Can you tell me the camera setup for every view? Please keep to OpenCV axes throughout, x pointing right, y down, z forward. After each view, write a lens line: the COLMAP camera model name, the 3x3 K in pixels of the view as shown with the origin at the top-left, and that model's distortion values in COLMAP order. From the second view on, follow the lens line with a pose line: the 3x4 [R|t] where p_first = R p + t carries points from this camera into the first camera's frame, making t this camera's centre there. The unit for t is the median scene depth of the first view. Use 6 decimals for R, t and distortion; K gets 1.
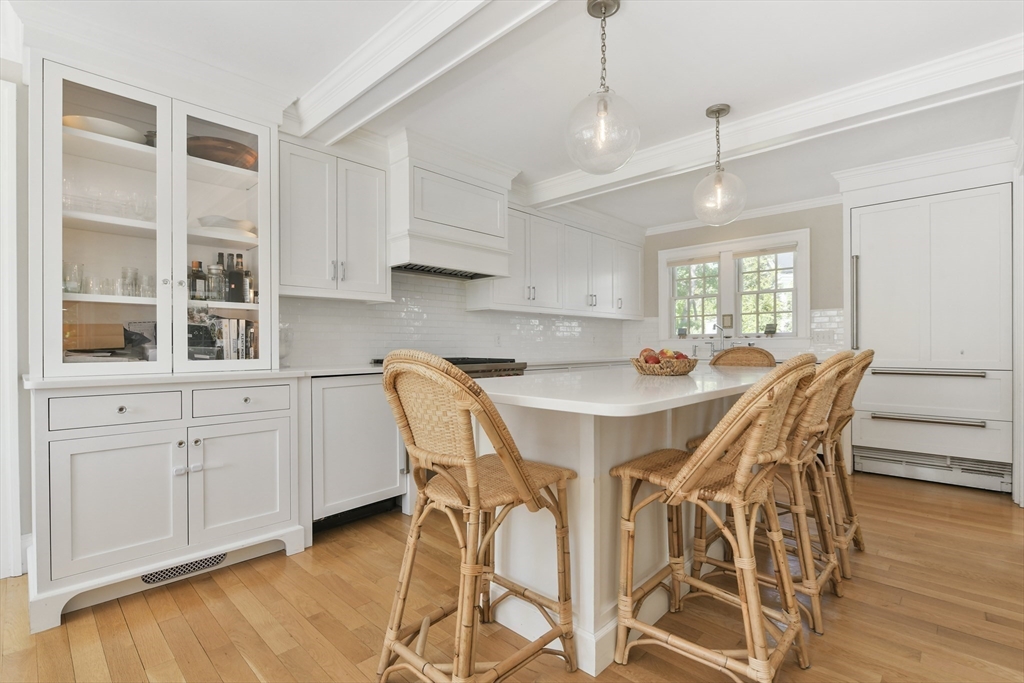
lens RADIAL K [[476.1, 0, 509.9], [0, 476.1, 346.9], [0, 0, 1]] dist [0.015313, 0.000497]
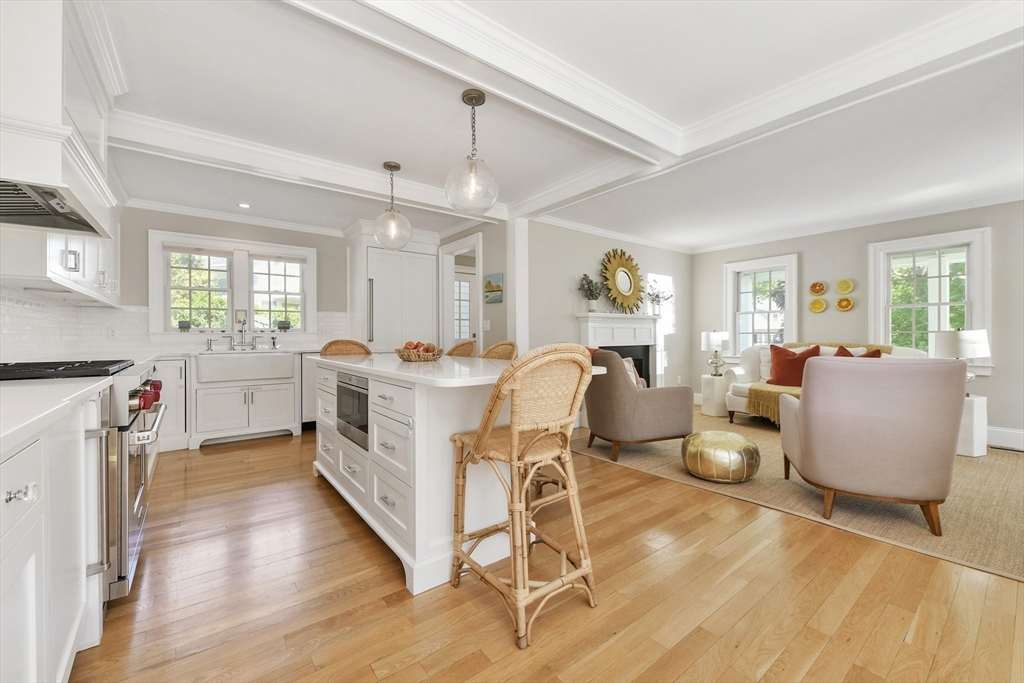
lens RADIAL K [[414.3, 0, 519.0], [0, 414.3, 337.9], [0, 0, 1]] dist [-0.001026, 0.000089]
pose [[0.141345, -0.002878, 0.989956, -0.496138], [0.008171, 0.999965, 0.001740, -0.003326], [-0.989927, 0.007843, 0.141363, 0.353887]]
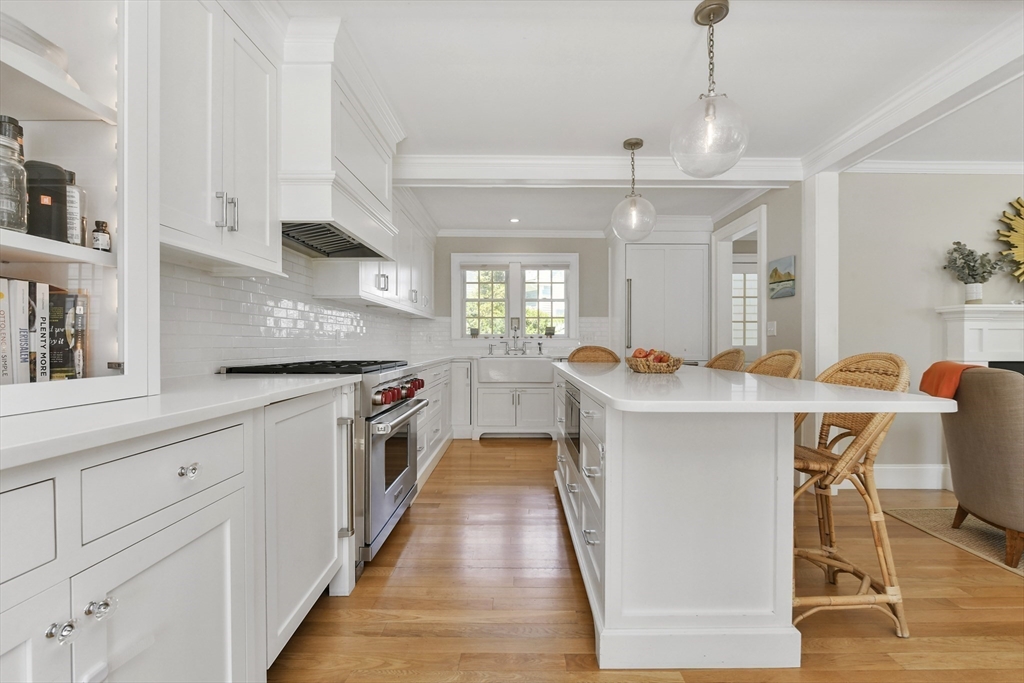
lens RADIAL K [[443.8, 0, 518.4], [0, 443.8, 347.5], [0, 0, 1]] dist [-0.002546, -0.000164]
pose [[0.718739, -0.003934, 0.695269, -0.381096], [0.000625, 0.999987, 0.005012, -0.002069], [-0.695280, -0.003167, 0.718732, 0.307930]]
